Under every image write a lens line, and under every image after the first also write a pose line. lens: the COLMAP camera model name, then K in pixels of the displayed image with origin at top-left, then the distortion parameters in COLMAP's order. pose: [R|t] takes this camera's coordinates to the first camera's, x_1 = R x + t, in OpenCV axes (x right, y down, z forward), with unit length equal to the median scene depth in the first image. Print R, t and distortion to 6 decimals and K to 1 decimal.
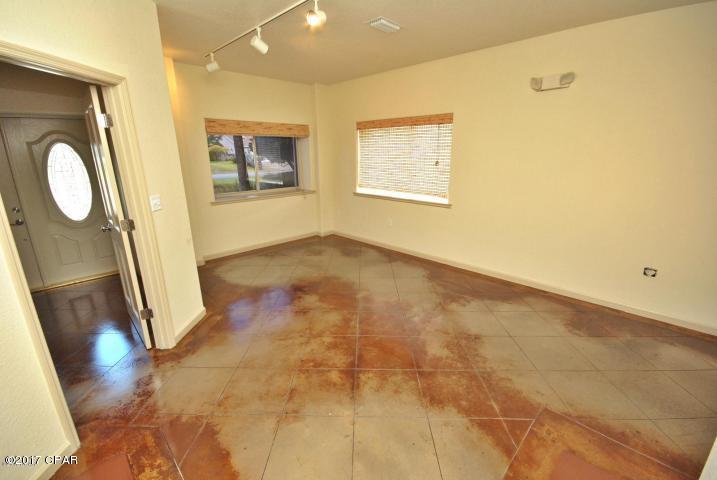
lens RADIAL K [[316.7, 0, 360.3], [0, 316.7, 239.3], [0, 0, 1]] dist [-0.004429, -0.001076]
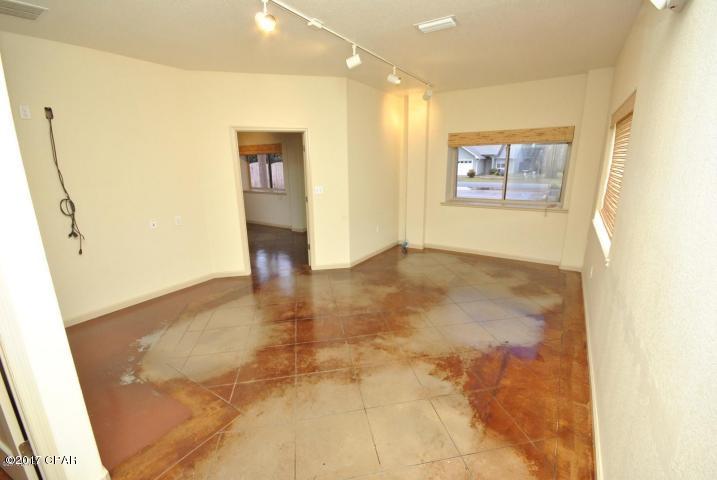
lens RADIAL K [[316.7, 0, 360.3], [0, 316.7, 239.3], [0, 0, 1]] dist [-0.004429, -0.001076]
pose [[0.210371, 0.234208, -0.949153, 1.176349], [-0.249253, 0.951643, 0.179578, -0.225531], [0.945313, 0.198801, 0.258575, 0.769484]]
